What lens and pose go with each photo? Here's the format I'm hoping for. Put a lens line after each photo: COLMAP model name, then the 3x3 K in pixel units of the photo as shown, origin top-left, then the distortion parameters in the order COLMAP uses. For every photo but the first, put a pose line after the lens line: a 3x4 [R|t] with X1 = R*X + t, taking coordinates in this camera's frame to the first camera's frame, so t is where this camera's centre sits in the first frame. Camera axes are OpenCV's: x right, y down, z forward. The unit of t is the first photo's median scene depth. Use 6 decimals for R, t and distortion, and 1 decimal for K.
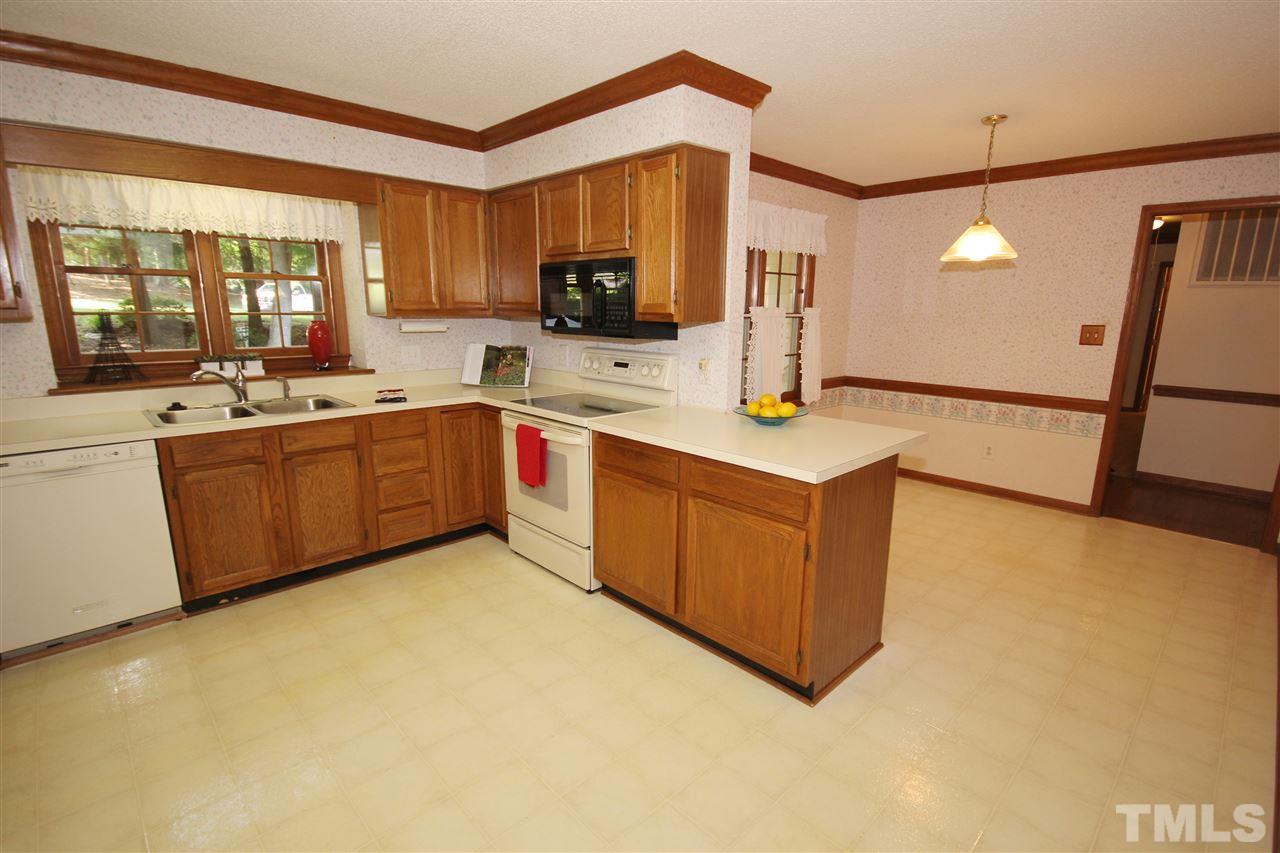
lens RADIAL K [[602.3, 0, 646.0], [0, 602.3, 435.0], [0, 0, 1]] dist [0.001620, -0.000663]
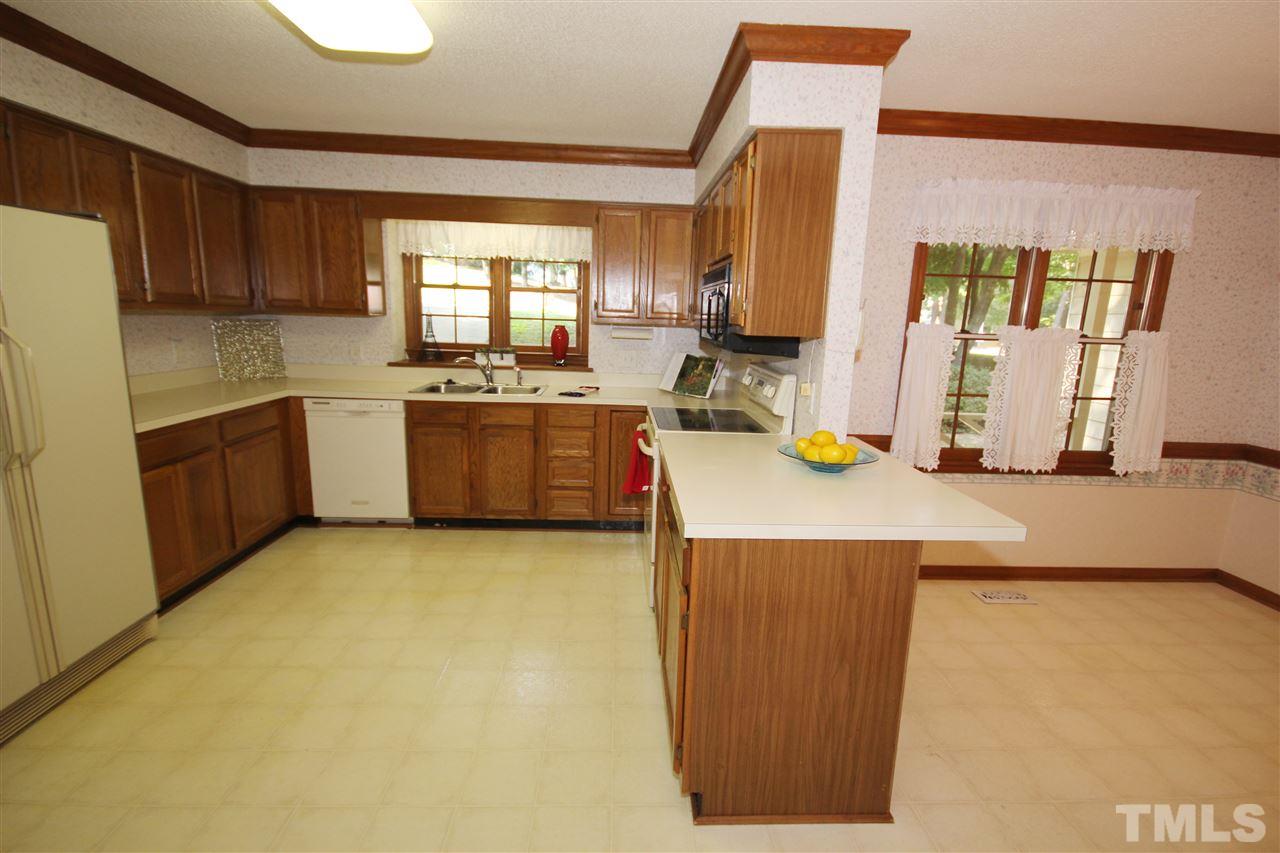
lens RADIAL K [[602.3, 0, 646.0], [0, 602.3, 435.0], [0, 0, 1]] dist [0.001620, -0.000663]
pose [[0.746597, 0.145632, -0.649142, 0.462674], [-0.166242, 0.985631, 0.029922, -0.040852], [0.644171, 0.085576, 0.760079, 0.225252]]
